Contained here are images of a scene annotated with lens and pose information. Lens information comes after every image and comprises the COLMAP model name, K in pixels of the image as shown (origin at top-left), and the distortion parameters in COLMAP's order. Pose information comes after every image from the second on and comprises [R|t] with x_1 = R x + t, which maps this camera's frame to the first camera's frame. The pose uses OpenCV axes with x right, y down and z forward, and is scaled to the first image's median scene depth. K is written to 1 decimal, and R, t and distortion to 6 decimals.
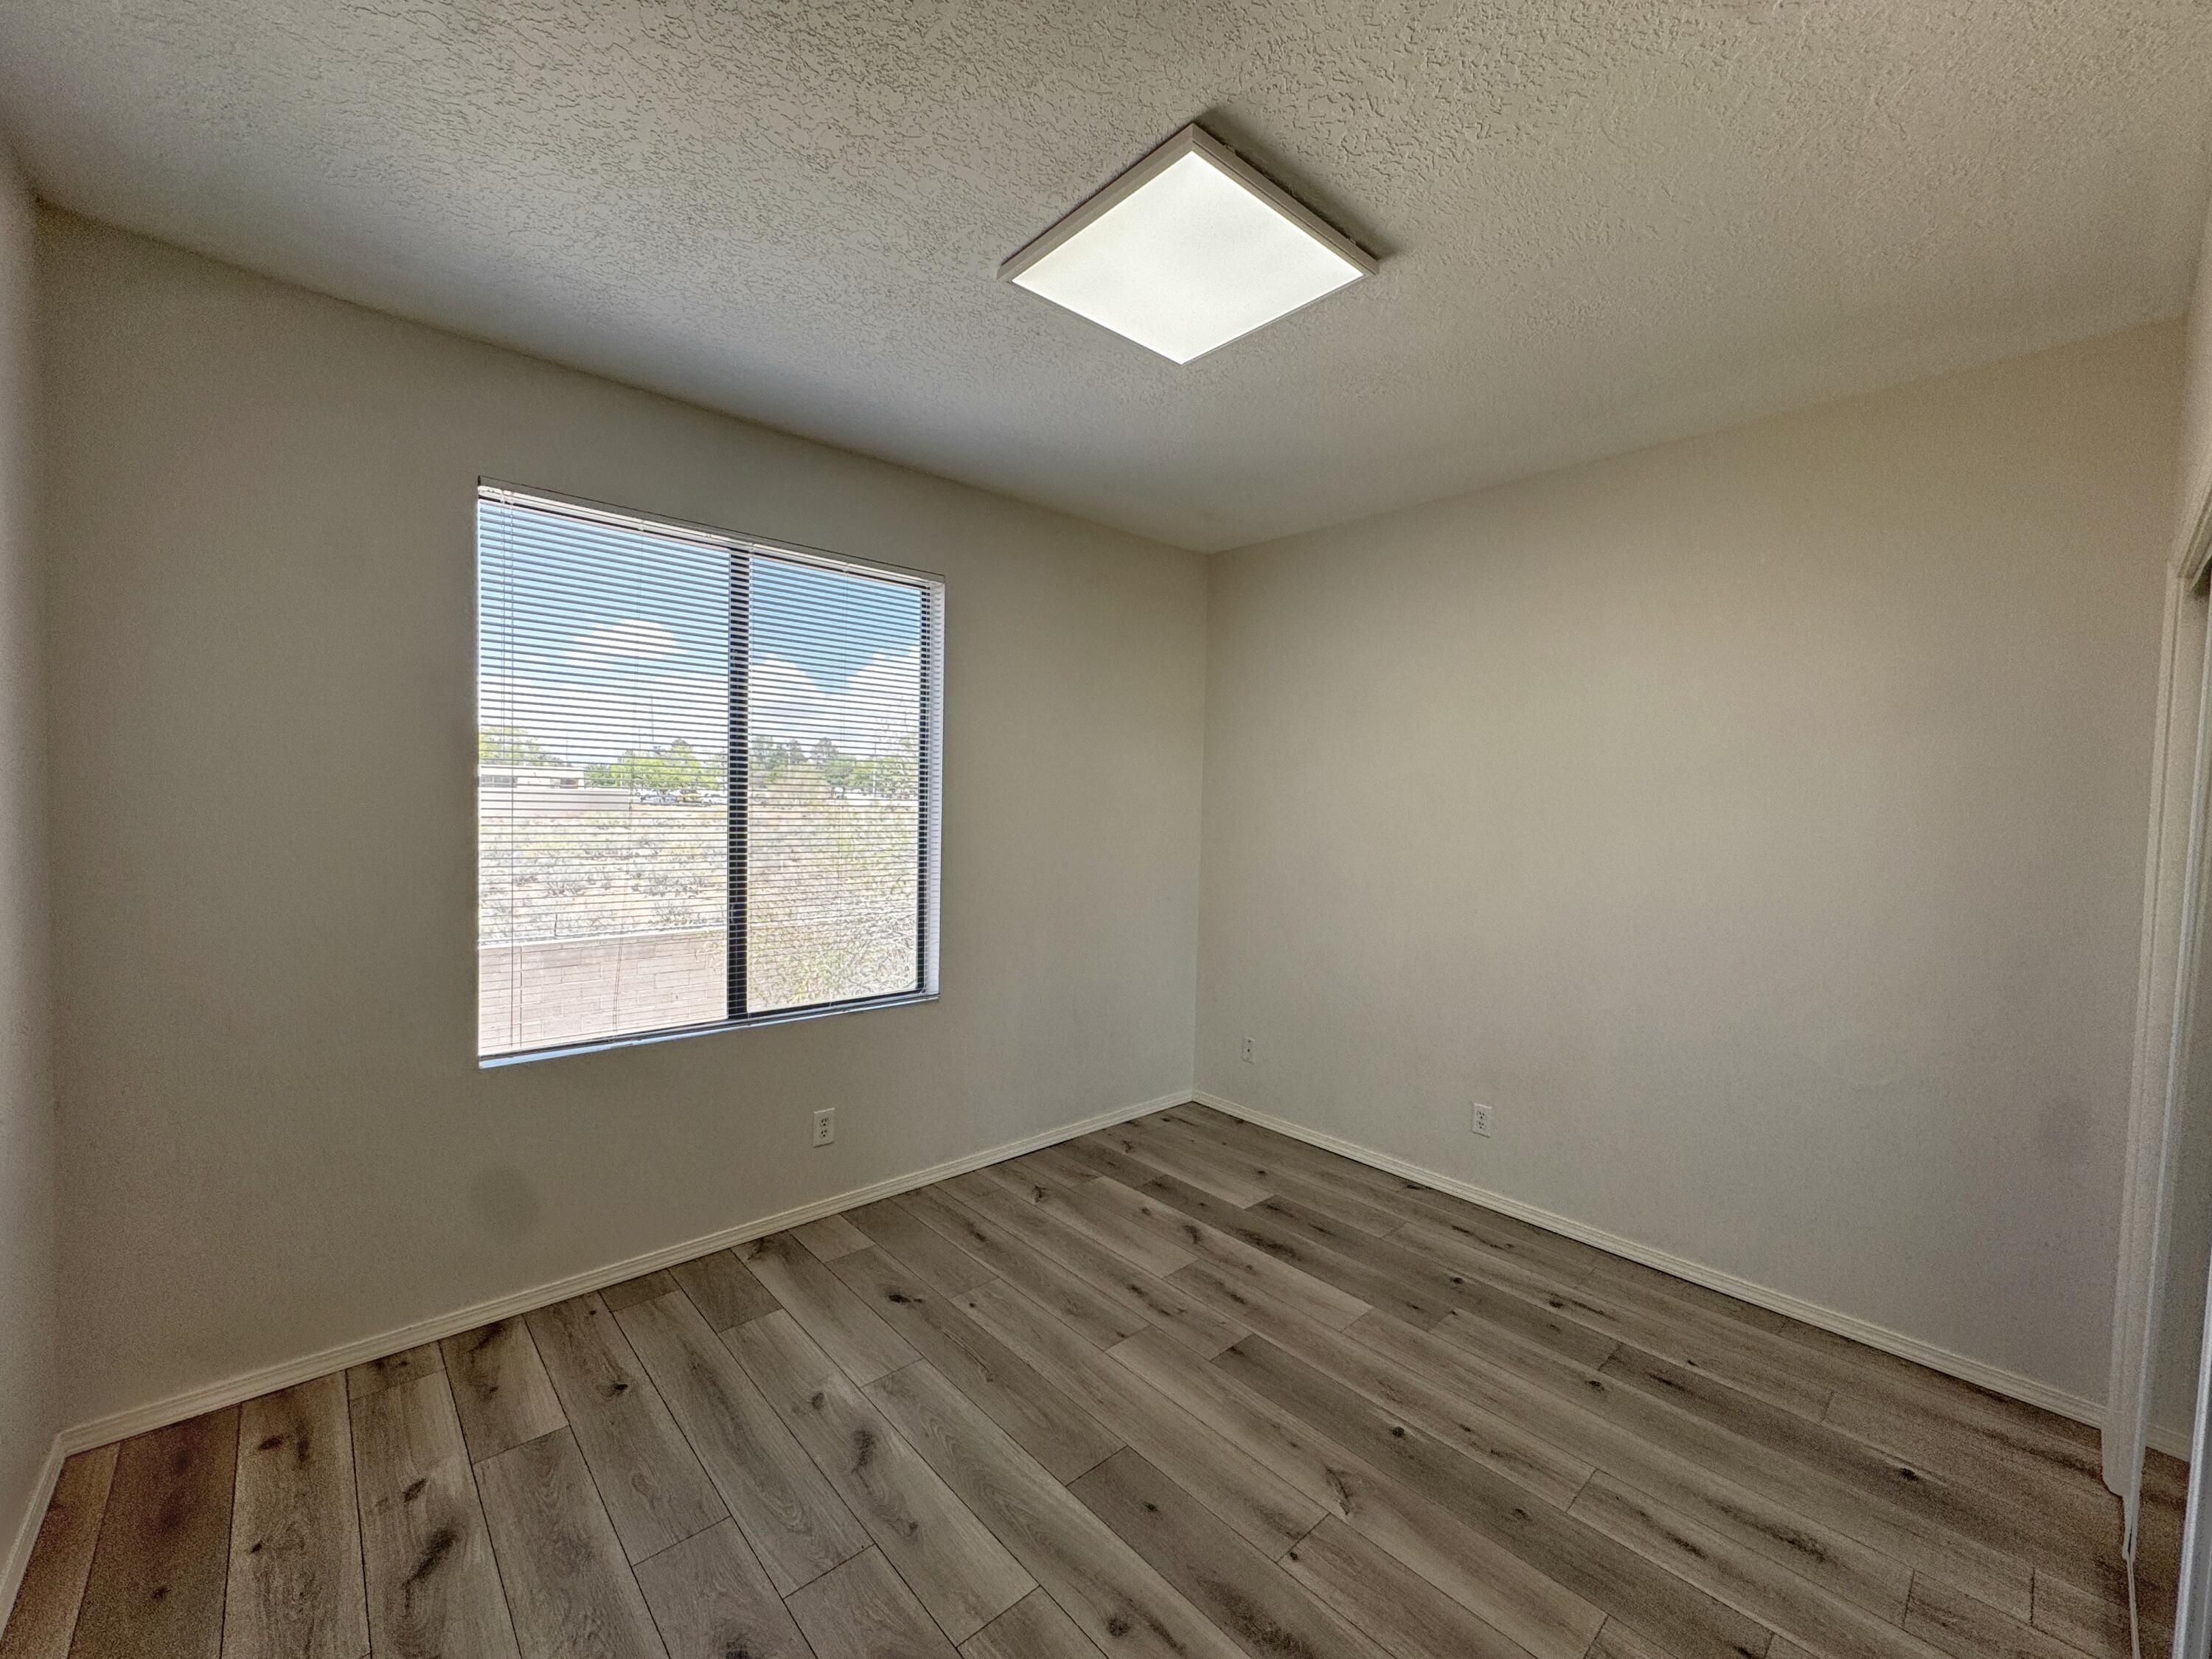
lens RADIAL K [[885.6, 0, 1109.3], [0, 885.6, 827.7], [0, 0, 1]] dist [-0.002818, -0.000150]
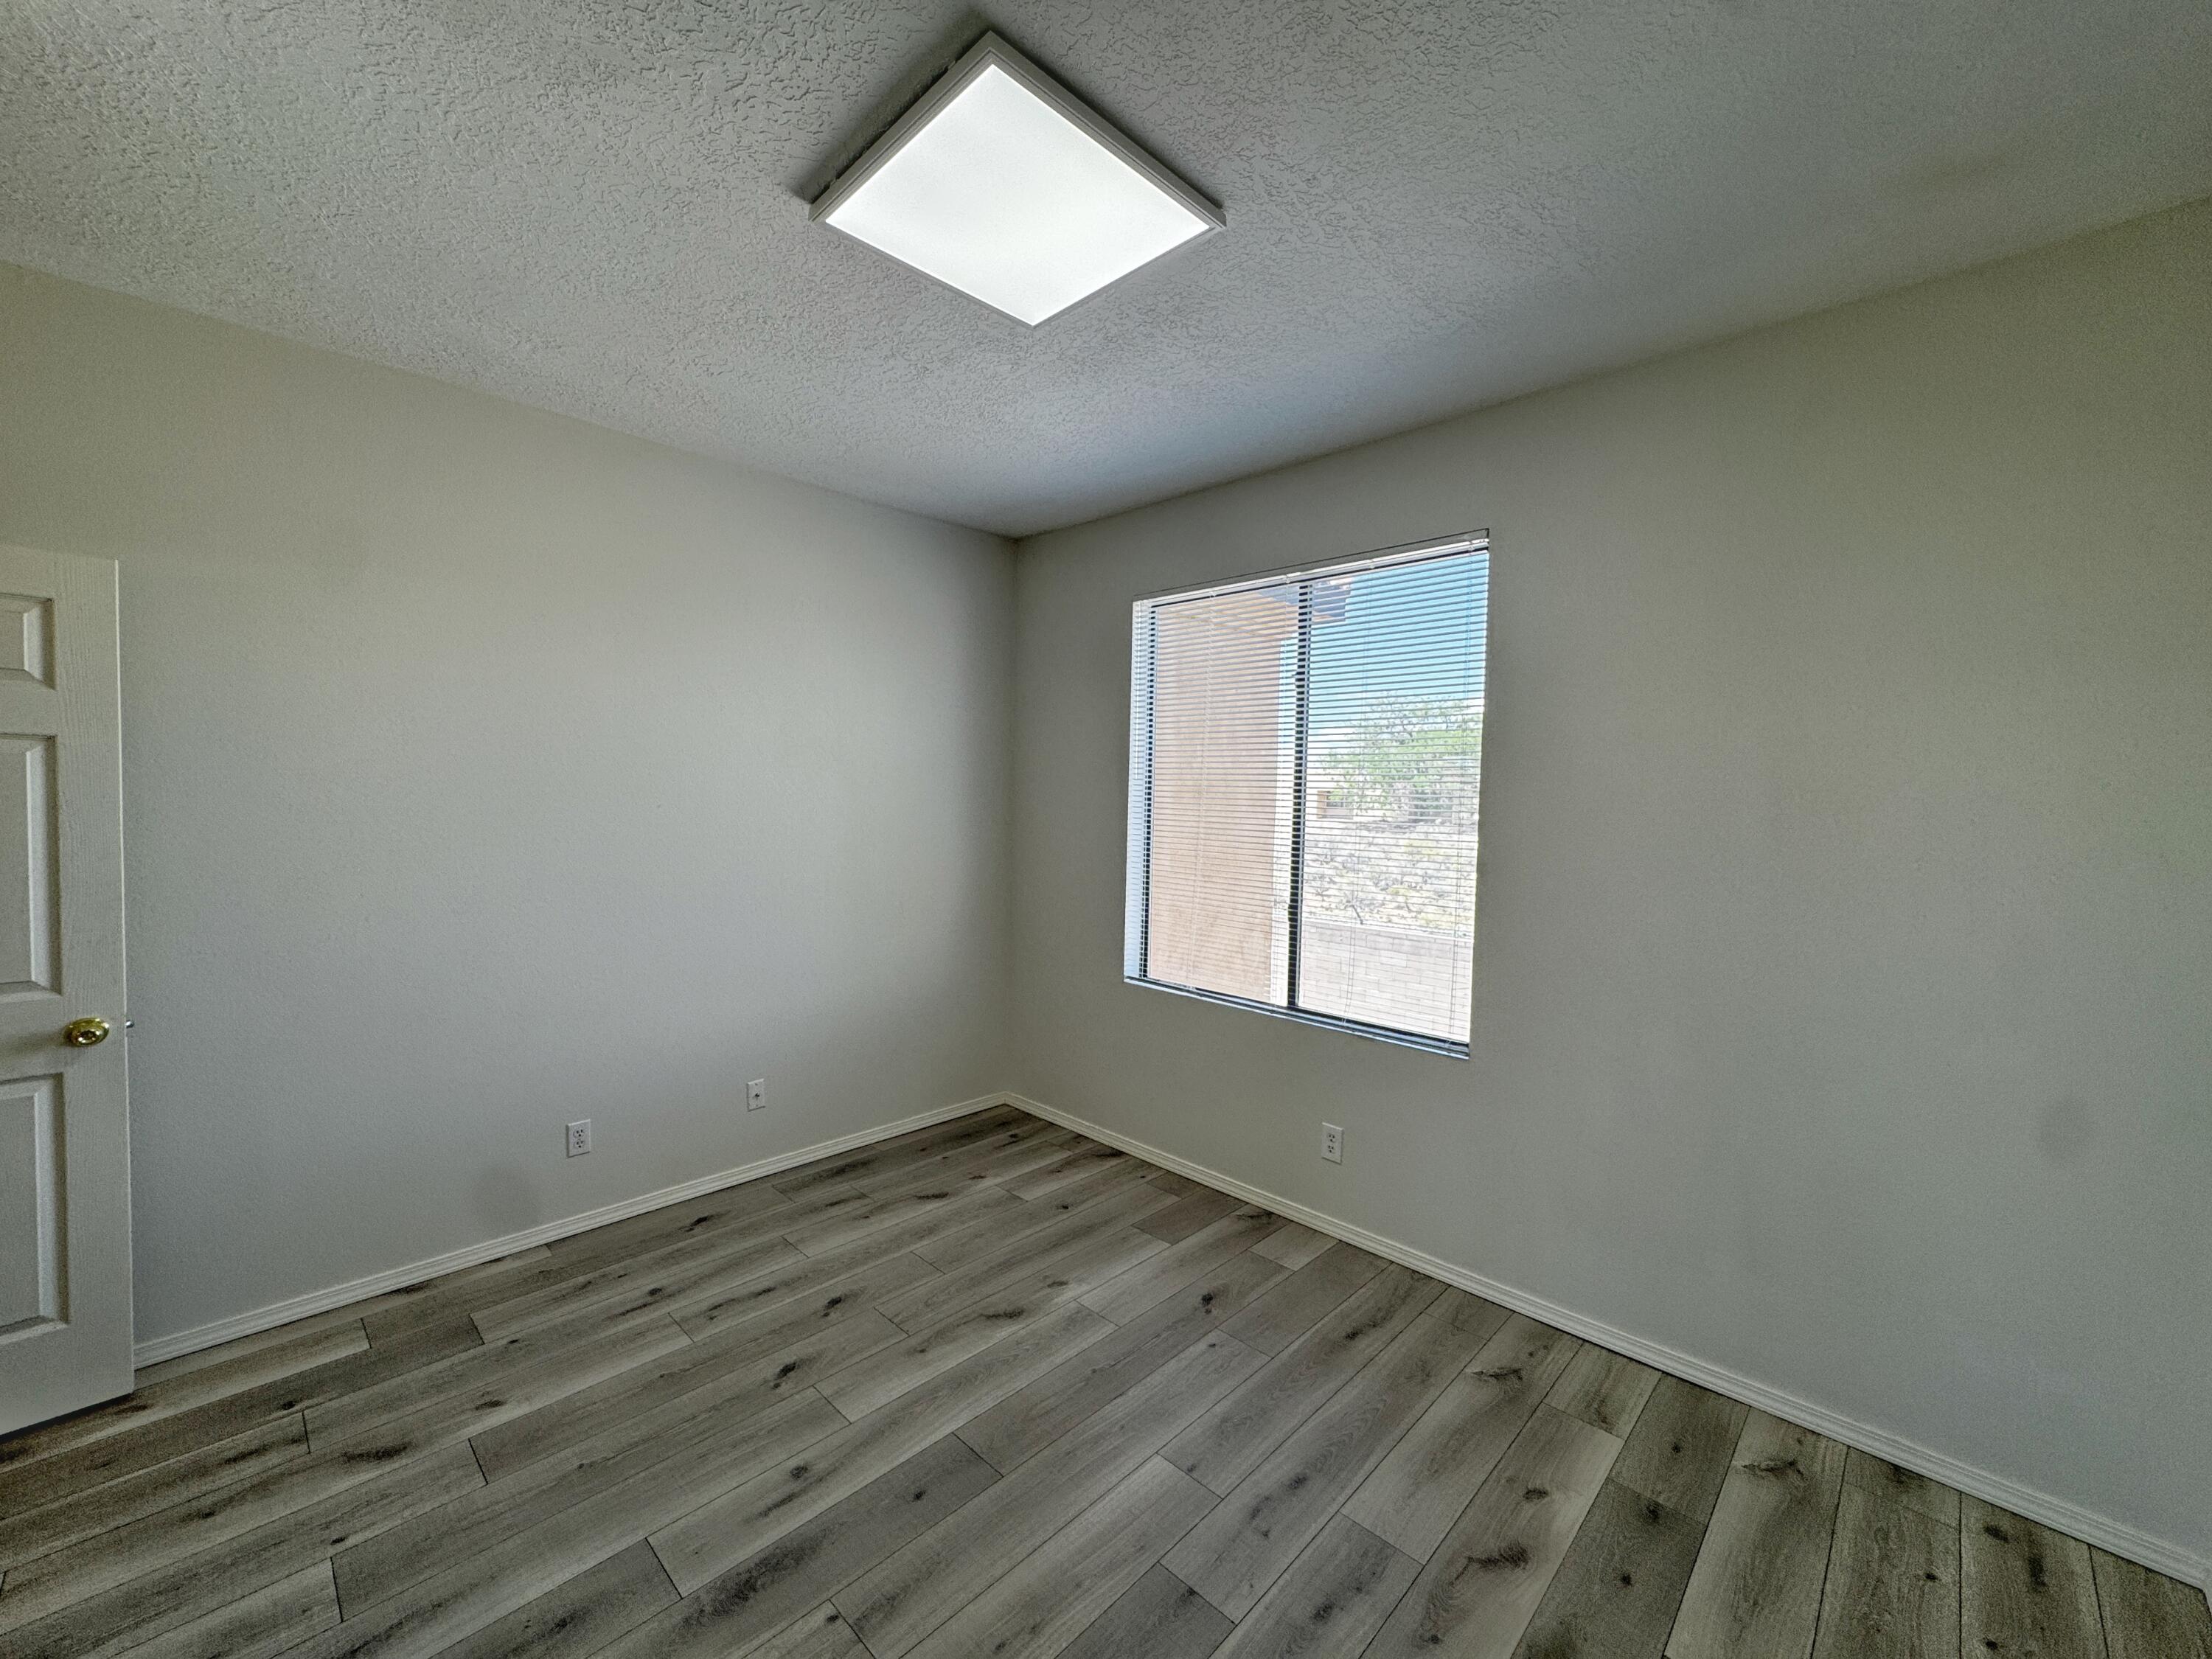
lens RADIAL K [[887.3, 0, 1104.1], [0, 887.3, 828.8], [0, 0, 1]] dist [-0.004450, 0.000685]
pose [[0.055376, 0.018935, -0.998286, 0.839093], [-0.053664, 0.998431, 0.015961, -0.015147], [0.997022, 0.052688, 0.056305, 0.886276]]
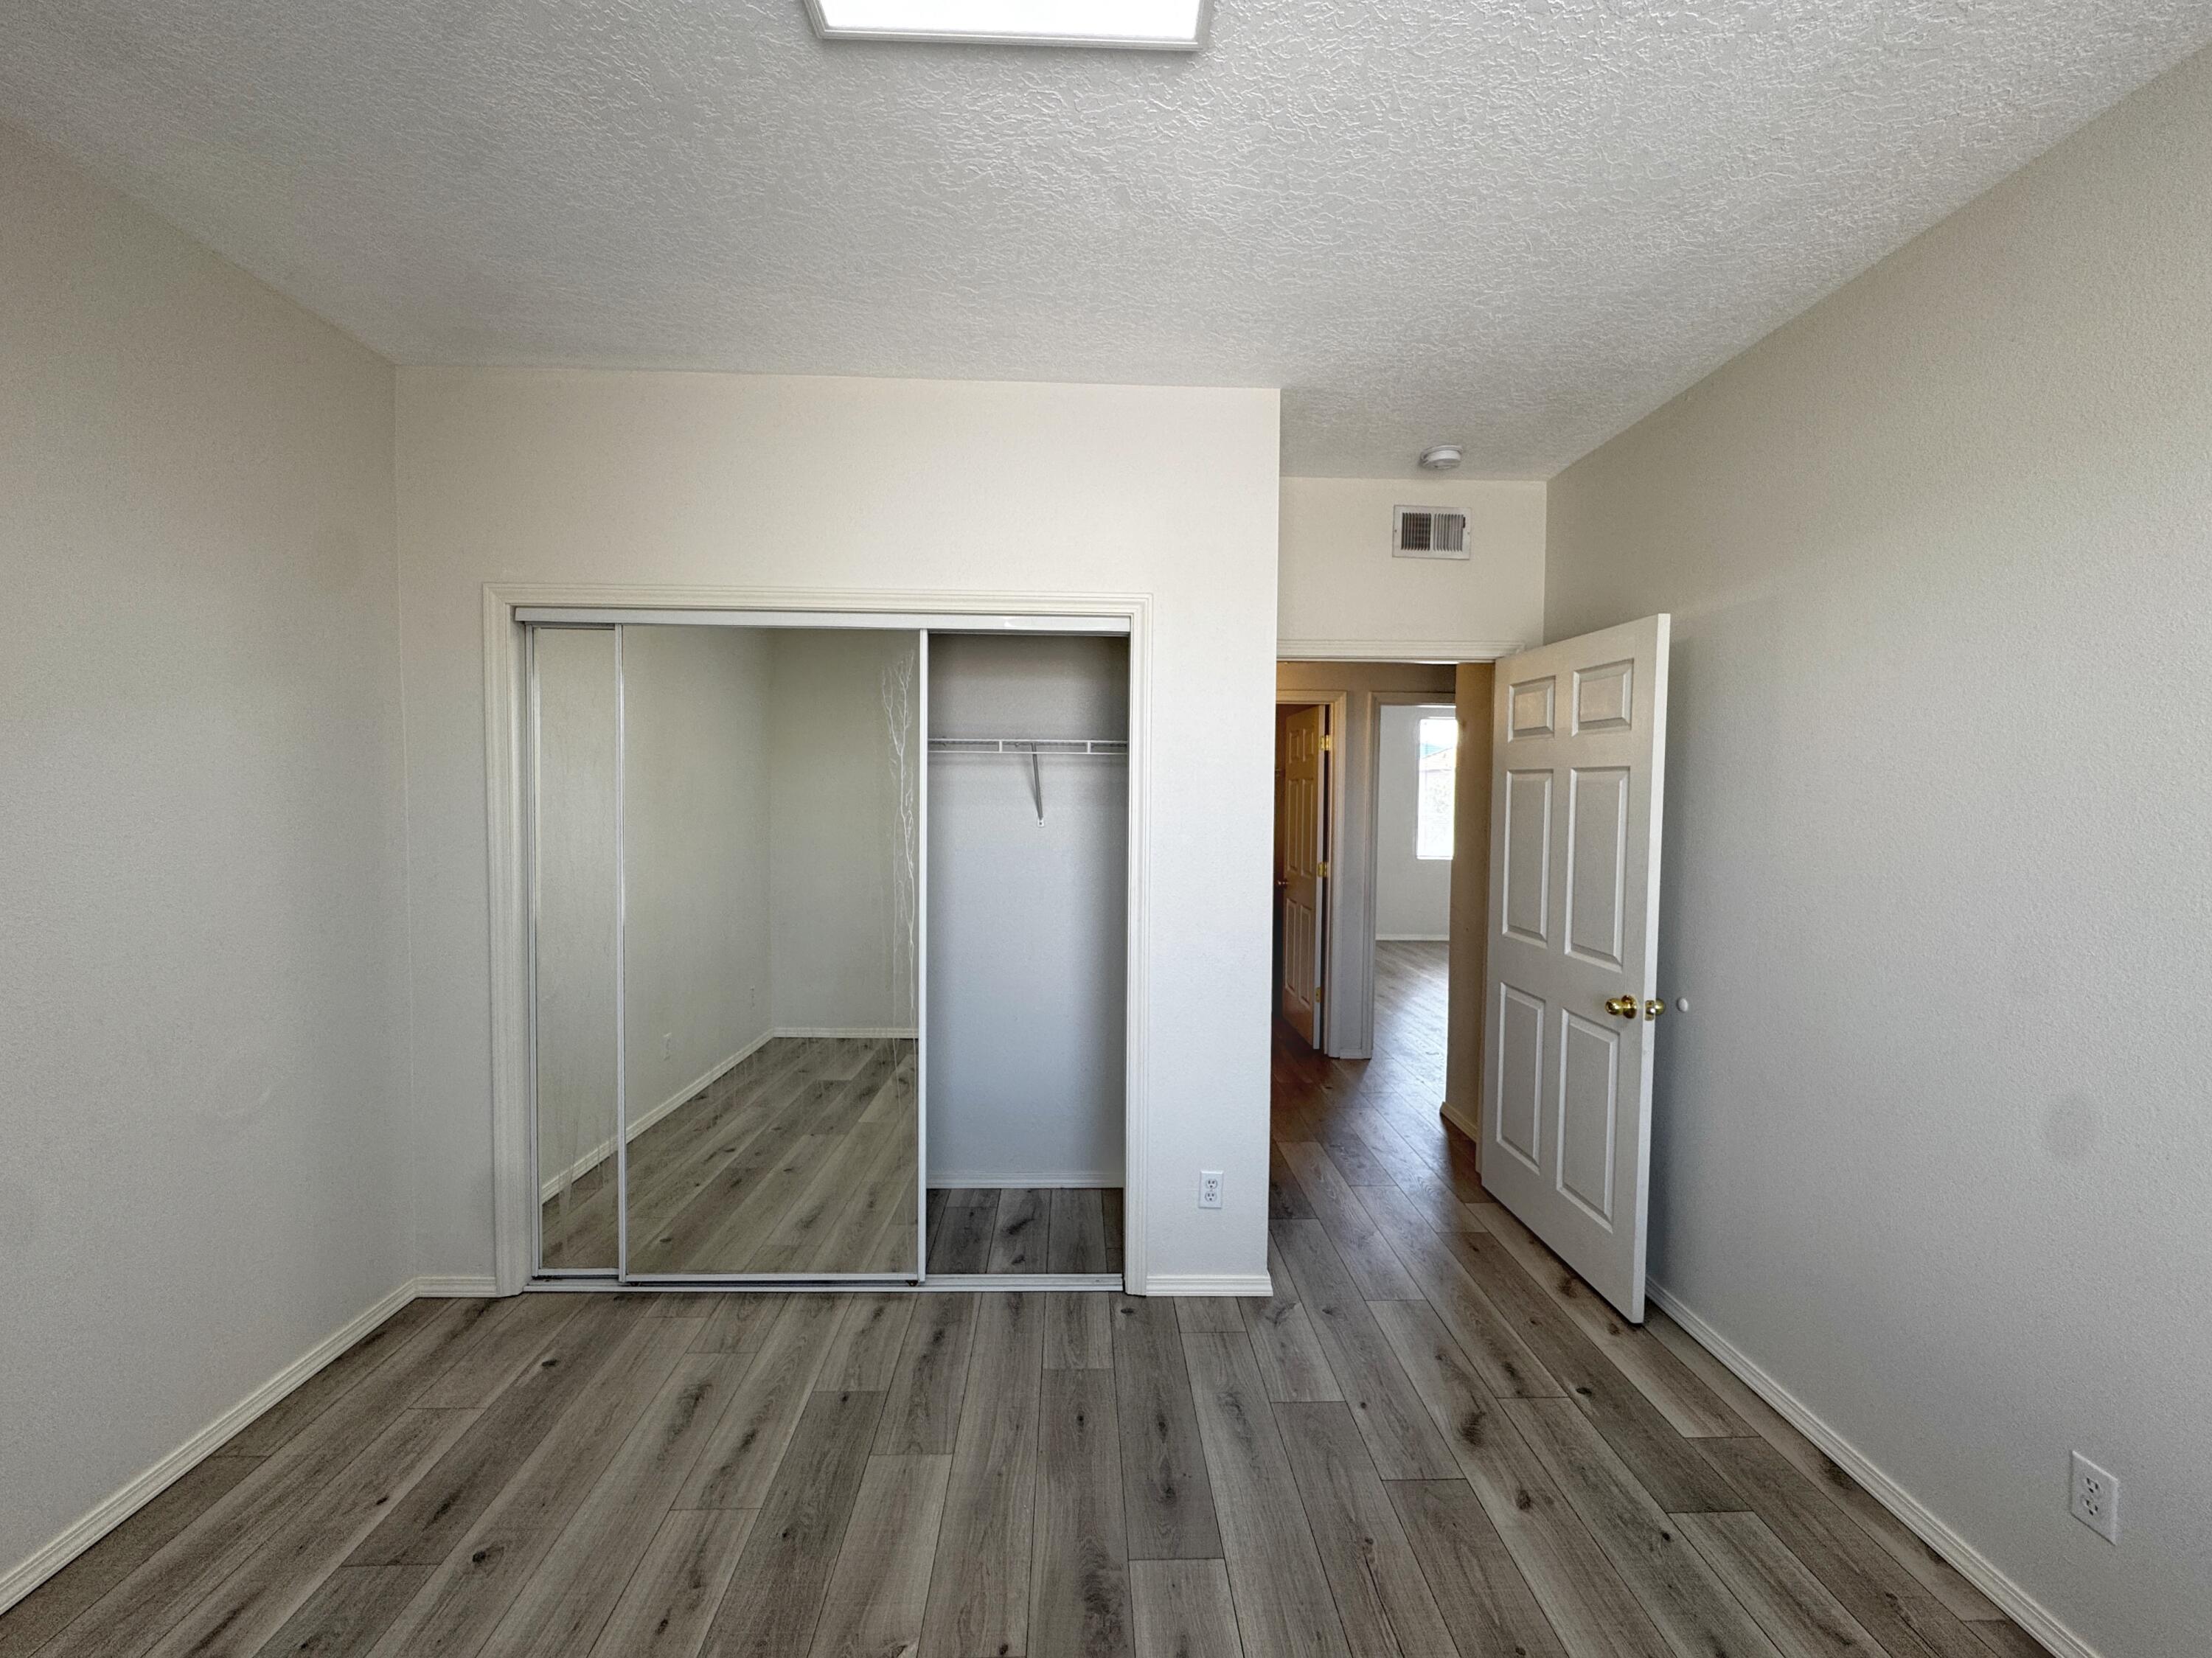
lens RADIAL K [[887.2, 0, 1104.1], [0, 887.2, 828.3], [0, 0, 1]] dist [-0.004450, 0.000685]
pose [[-0.756700, -0.058395, 0.651149, -0.293742], [-0.005203, 0.996509, 0.083320, -0.049199], [-0.653742, 0.059660, -0.754362, 1.159338]]
